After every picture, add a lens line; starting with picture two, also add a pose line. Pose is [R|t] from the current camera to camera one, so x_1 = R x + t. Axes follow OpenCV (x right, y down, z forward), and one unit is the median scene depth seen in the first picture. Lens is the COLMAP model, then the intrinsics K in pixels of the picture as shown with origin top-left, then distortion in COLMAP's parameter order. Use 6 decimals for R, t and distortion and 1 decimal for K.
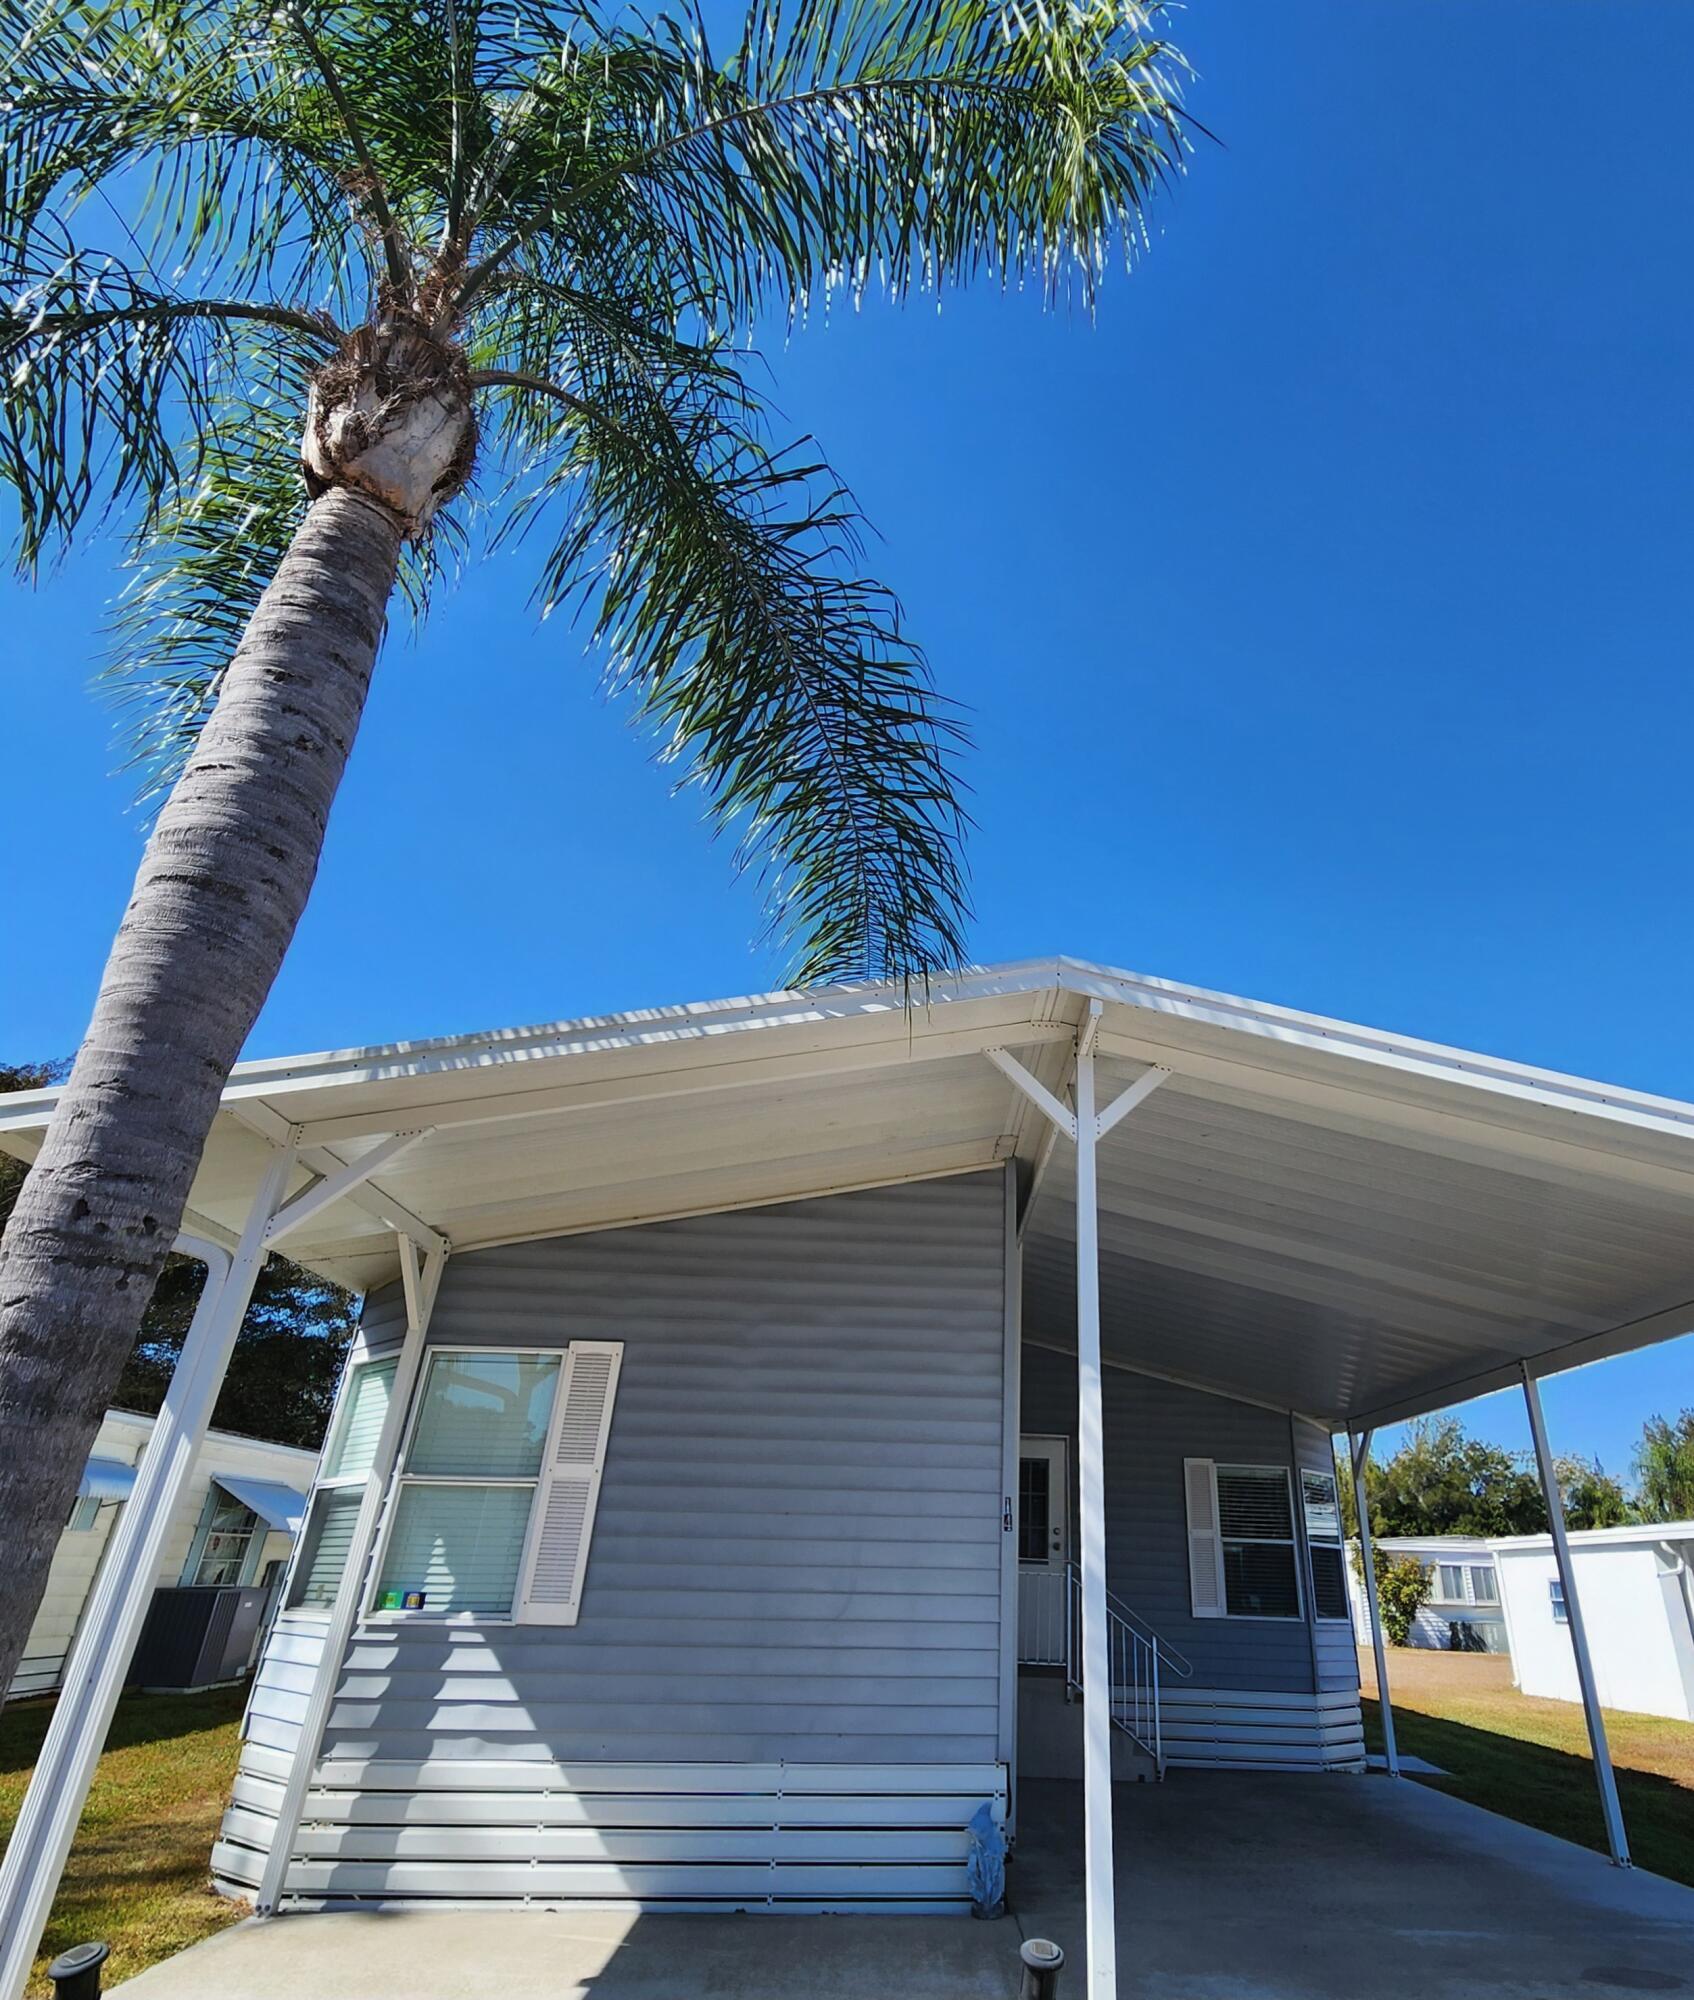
lens RADIAL K [[1118.0, 0, 995.2], [0, 1118.0, 1007.6], [0, 0, 1]] dist [0.009186, -0.003329]
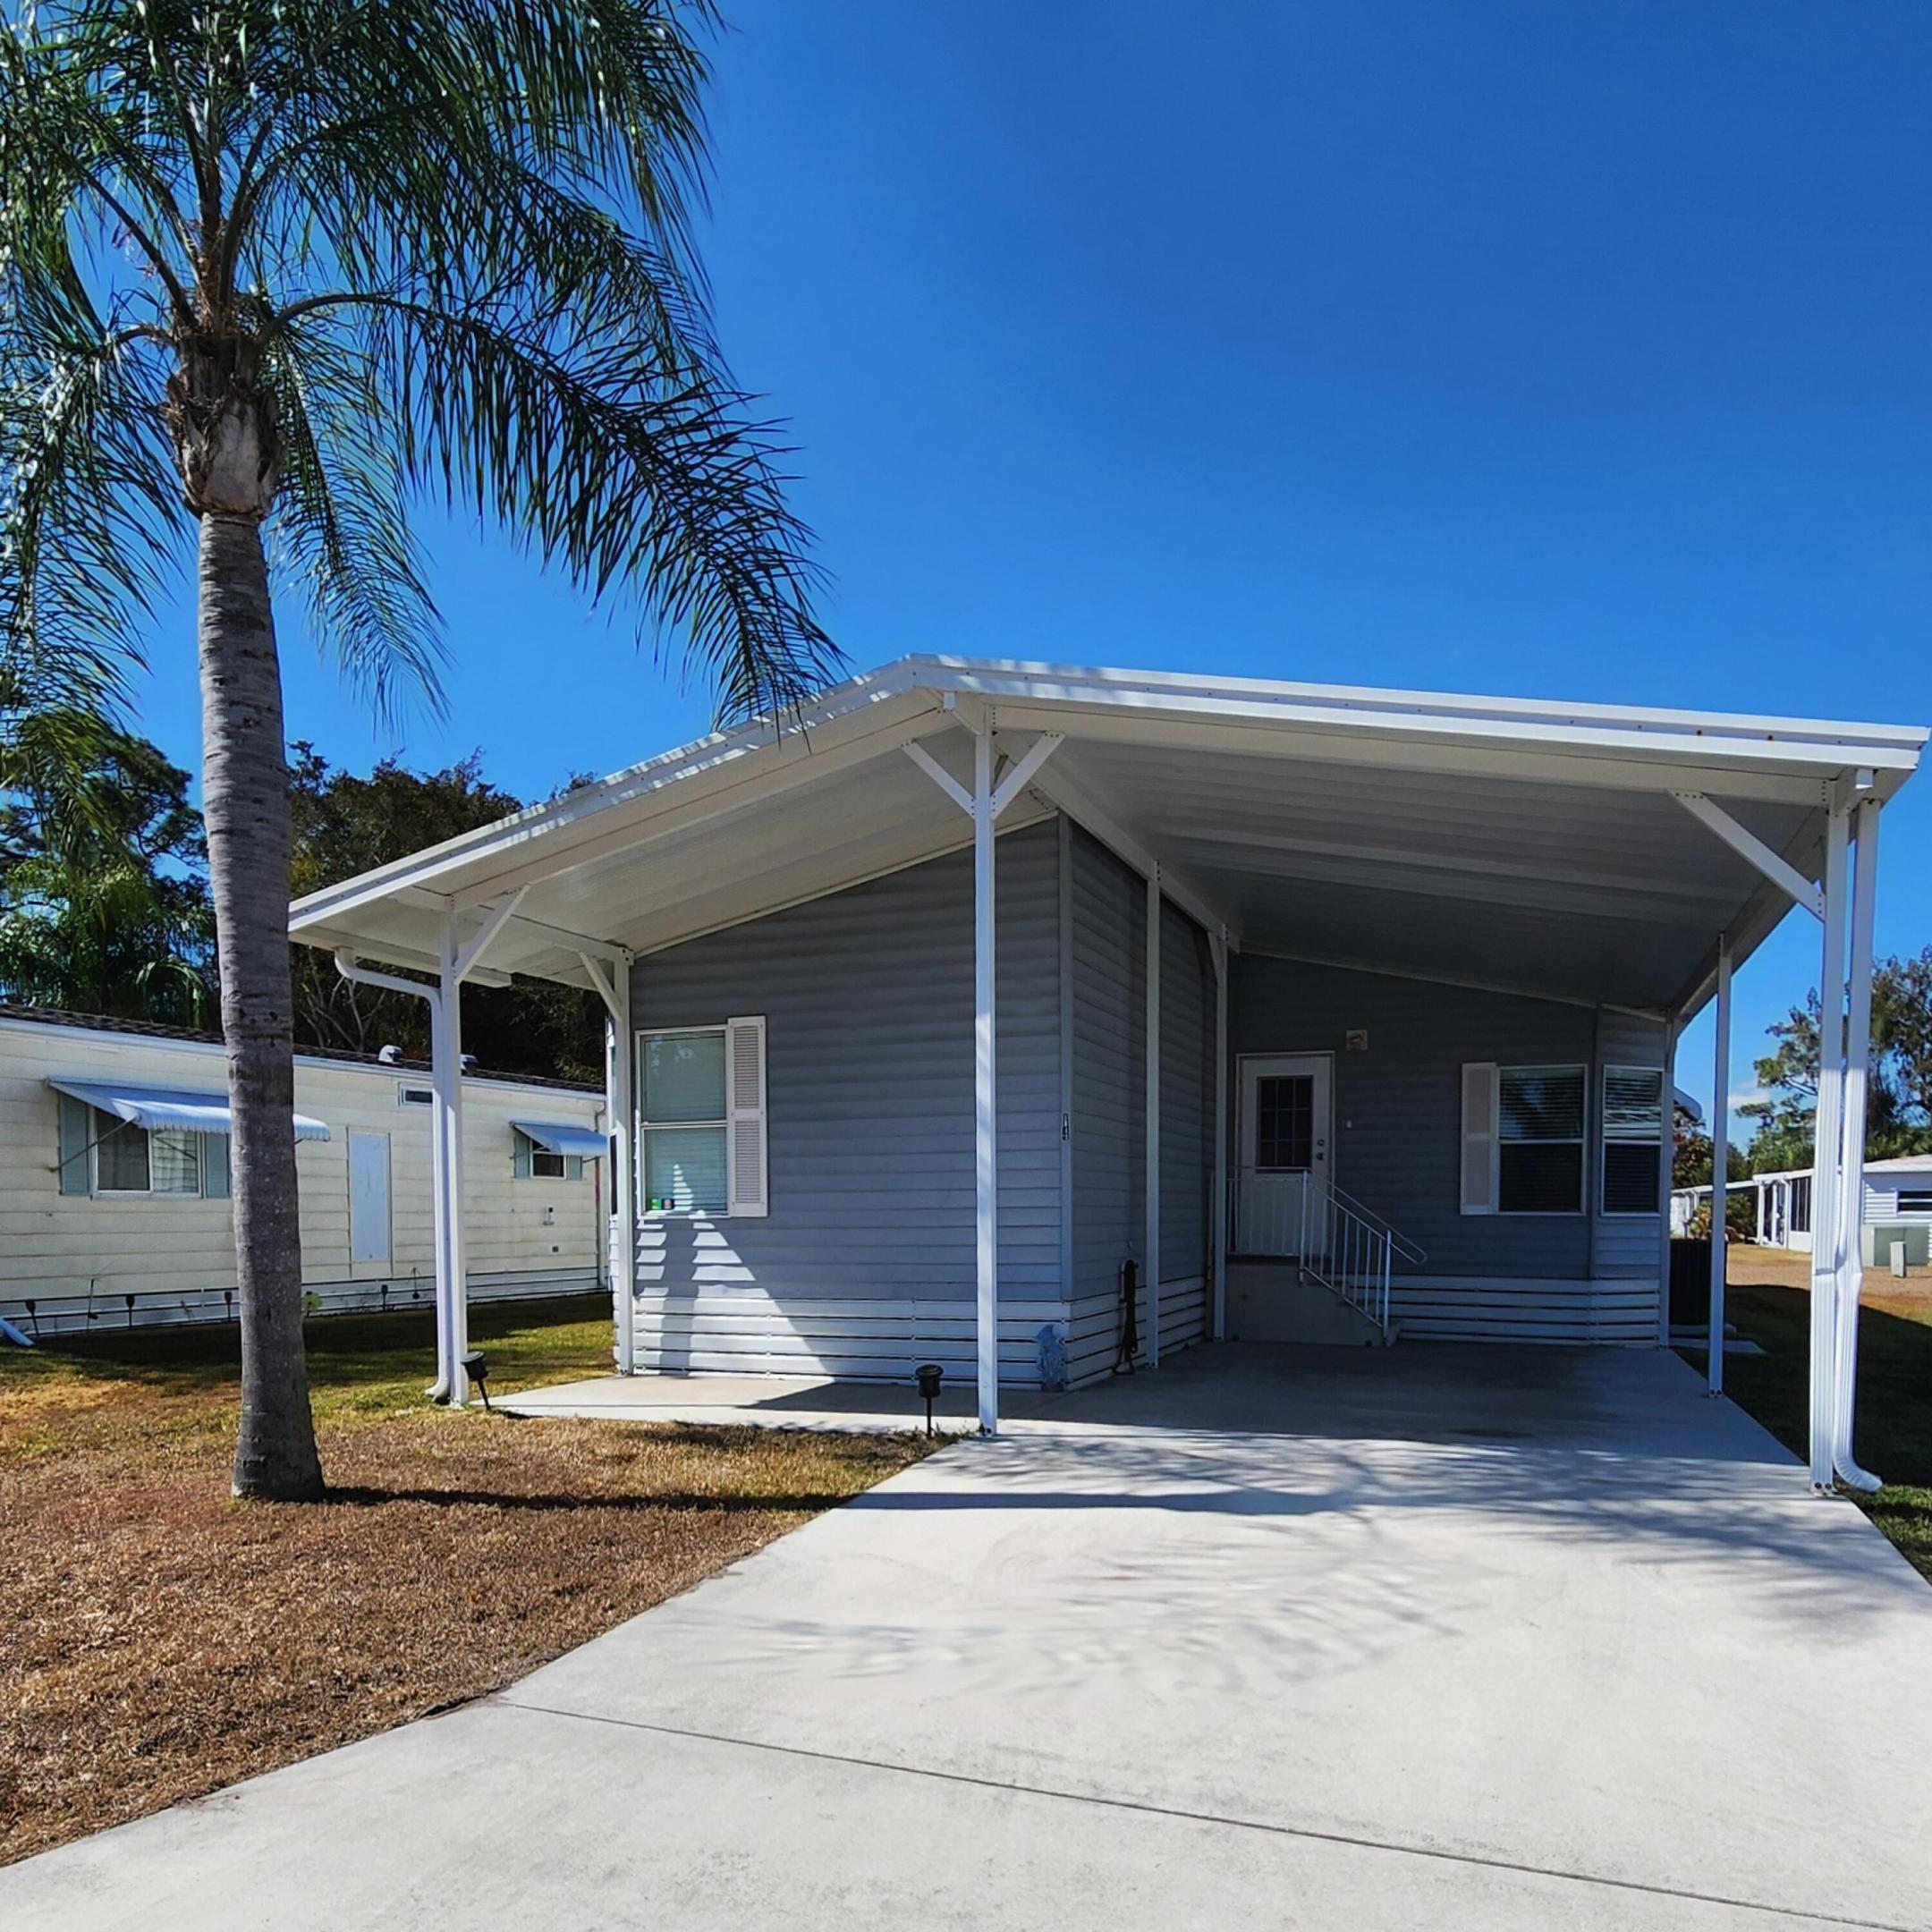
lens RADIAL K [[1448.5, 0, 979.3], [0, 1448.5, 1301.5], [0, 0, 1]] dist [0.006324, -0.004309]
pose [[0.903370, -0.002231, -0.428856, 0.594023], [0.217668, 0.863997, 0.454015, -0.107133], [0.369518, -0.503492, 0.780995, -0.332327]]
